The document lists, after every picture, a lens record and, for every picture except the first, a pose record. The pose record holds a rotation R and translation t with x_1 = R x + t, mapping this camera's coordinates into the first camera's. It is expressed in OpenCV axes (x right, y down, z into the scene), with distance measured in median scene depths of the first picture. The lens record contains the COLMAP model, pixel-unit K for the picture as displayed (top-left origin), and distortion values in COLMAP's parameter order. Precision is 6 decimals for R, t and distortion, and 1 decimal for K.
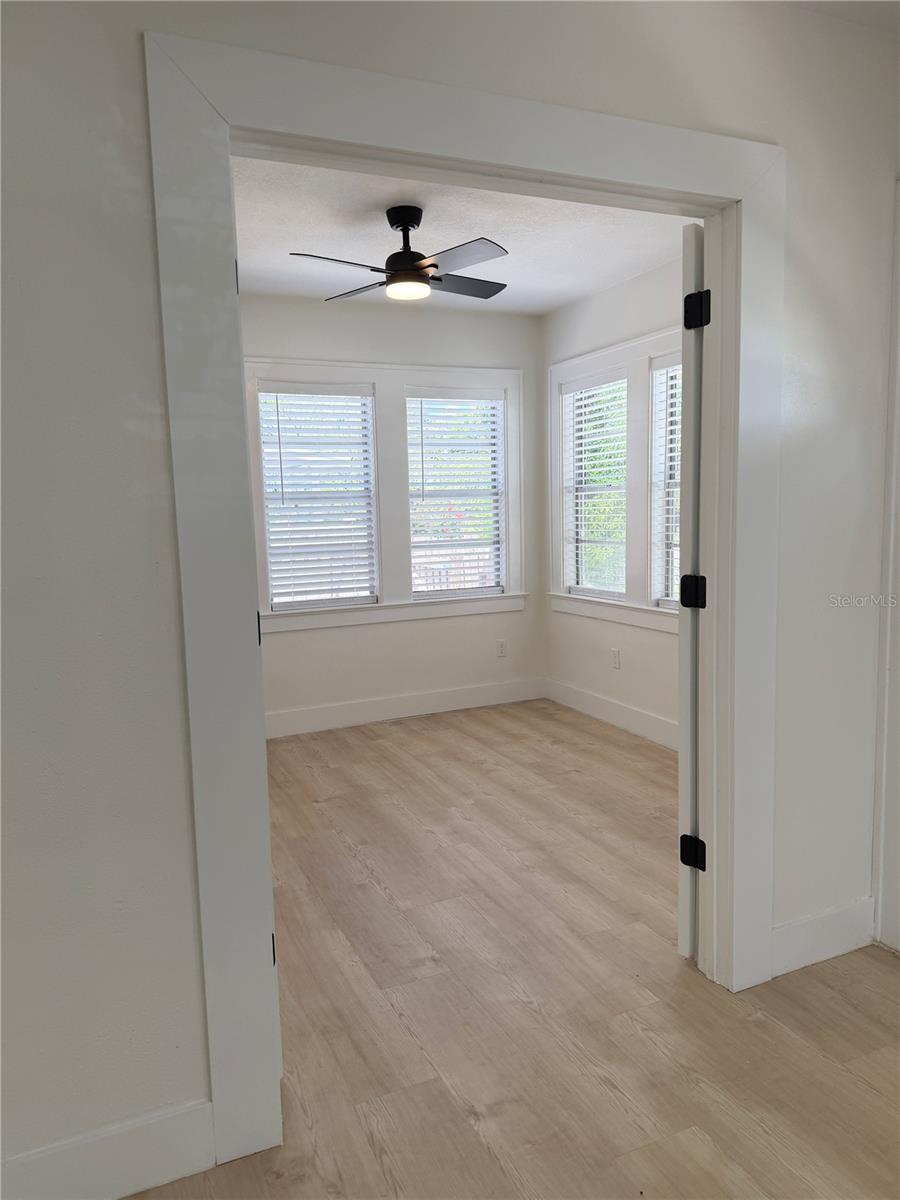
lens RADIAL K [[841.5, 0, 451.4], [0, 841.5, 610.2], [0, 0, 1]] dist [0.095309, -0.007271]
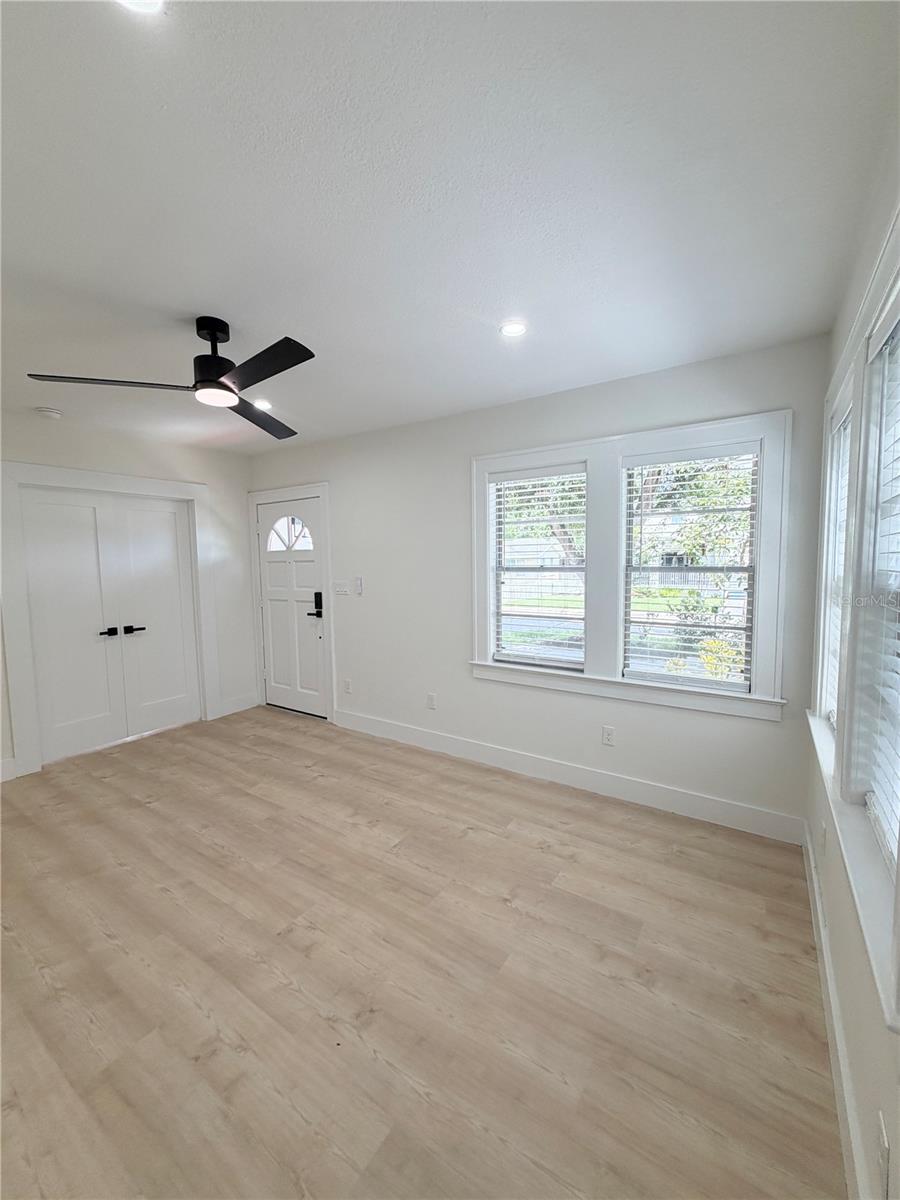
lens RADIAL K [[480.1, 0, 450.1], [0, 480.1, 602.0], [0, 0, 1]] dist [0.000575, 0.000552]
pose [[0.848169, -0.030644, 0.528838, 0.067530], [0.060810, 0.997358, -0.039736, 0.047170], [-0.526223, 0.065862, 0.847792, -0.534811]]
